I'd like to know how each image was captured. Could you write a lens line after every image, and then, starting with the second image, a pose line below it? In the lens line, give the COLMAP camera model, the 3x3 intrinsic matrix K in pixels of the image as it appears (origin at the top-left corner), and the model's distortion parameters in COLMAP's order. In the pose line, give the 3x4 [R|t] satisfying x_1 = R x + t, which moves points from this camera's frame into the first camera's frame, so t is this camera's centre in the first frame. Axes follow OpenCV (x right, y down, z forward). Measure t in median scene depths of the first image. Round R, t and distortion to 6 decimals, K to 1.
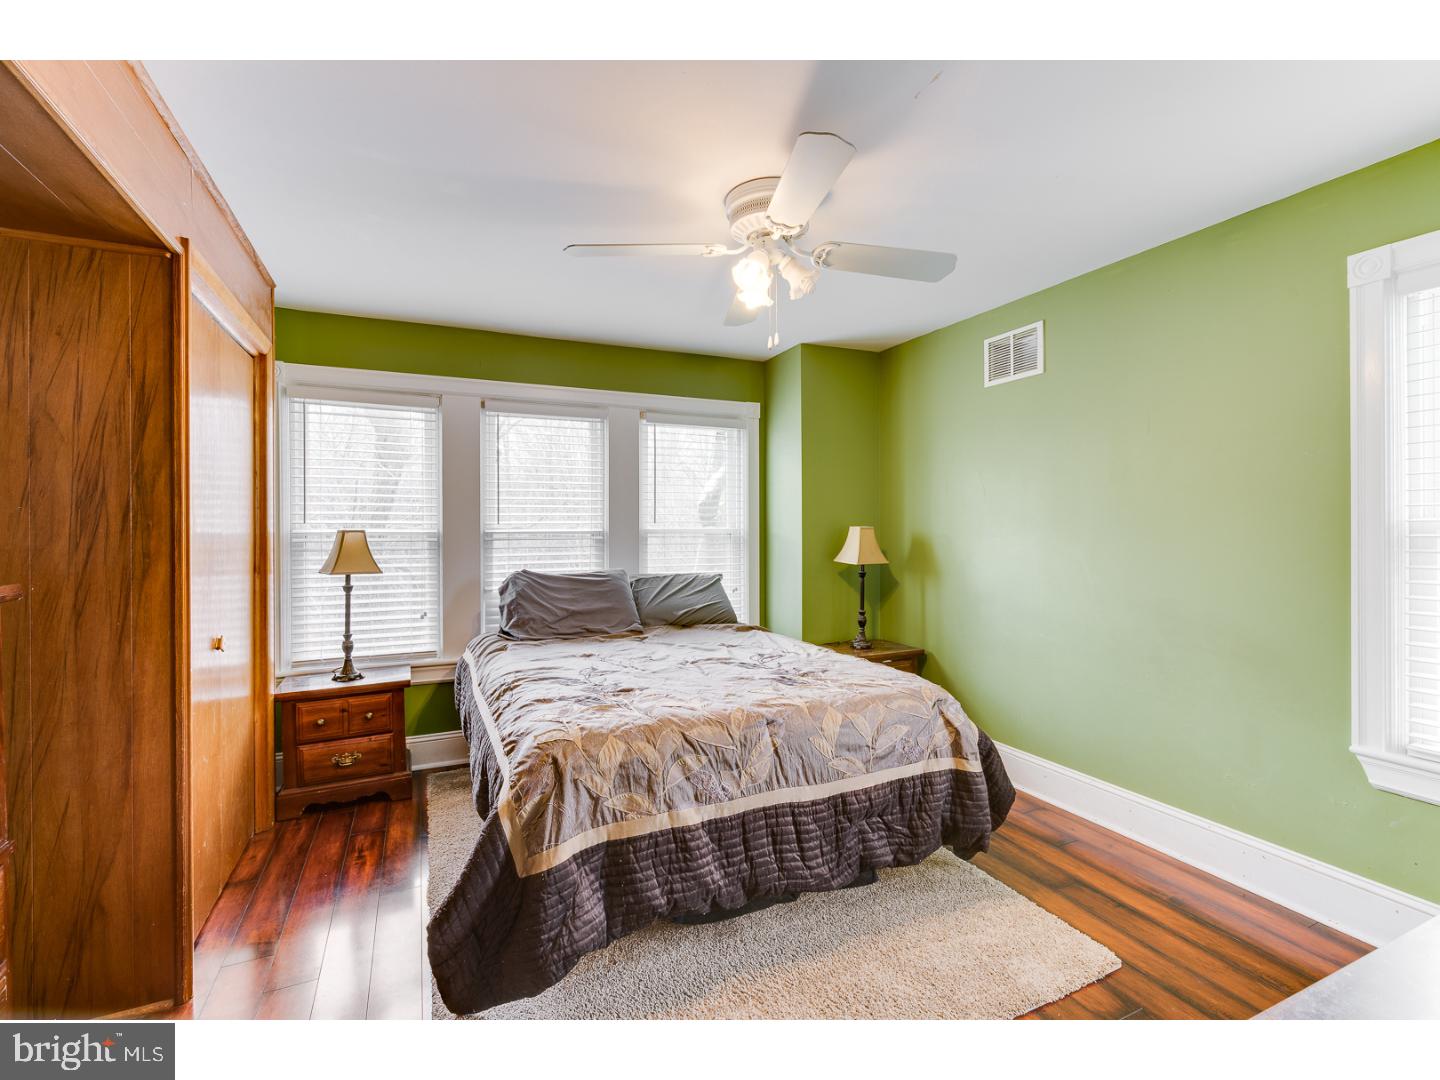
lens RADIAL K [[659.0, 0, 701.7], [0, 659.0, 550.1], [0, 0, 1]] dist [-0.004898, 0.000087]
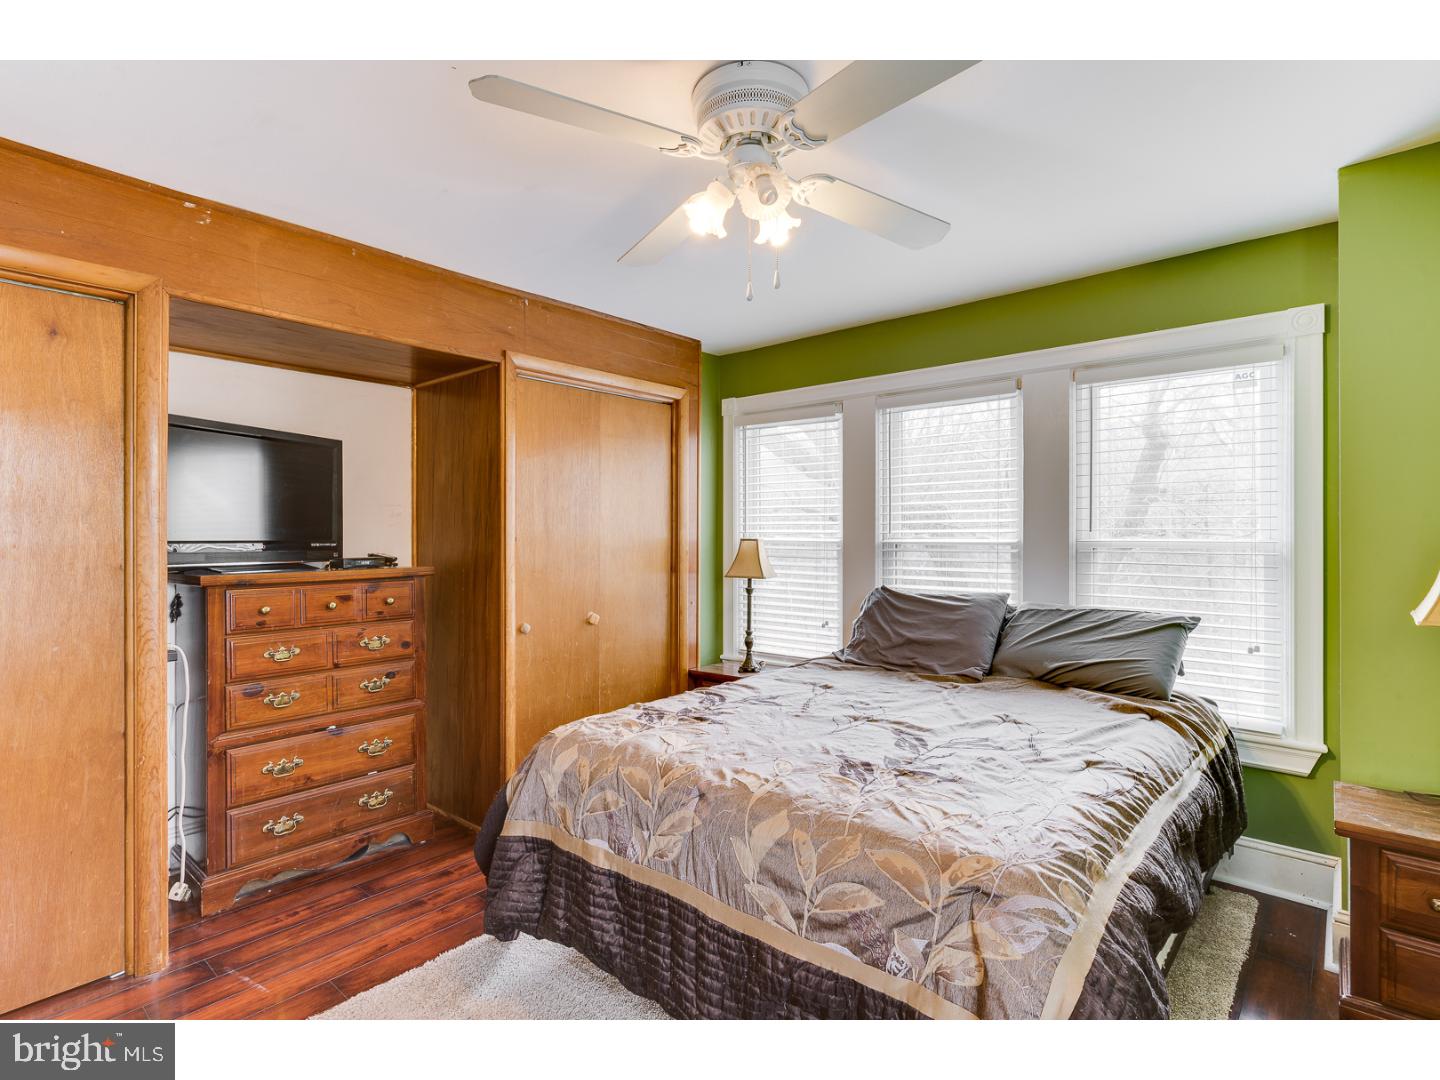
lens RADIAL K [[738.1, 0, 720.0], [0, 738.1, 540.0], [0, 0, 1]] dist [-0.000106, 0.000200]
pose [[0.401919, 0.010708, -0.915613, 0.596532], [-0.031009, 0.999517, -0.001923, -0.023723], [0.915150, 0.029165, 0.402057, 0.440272]]
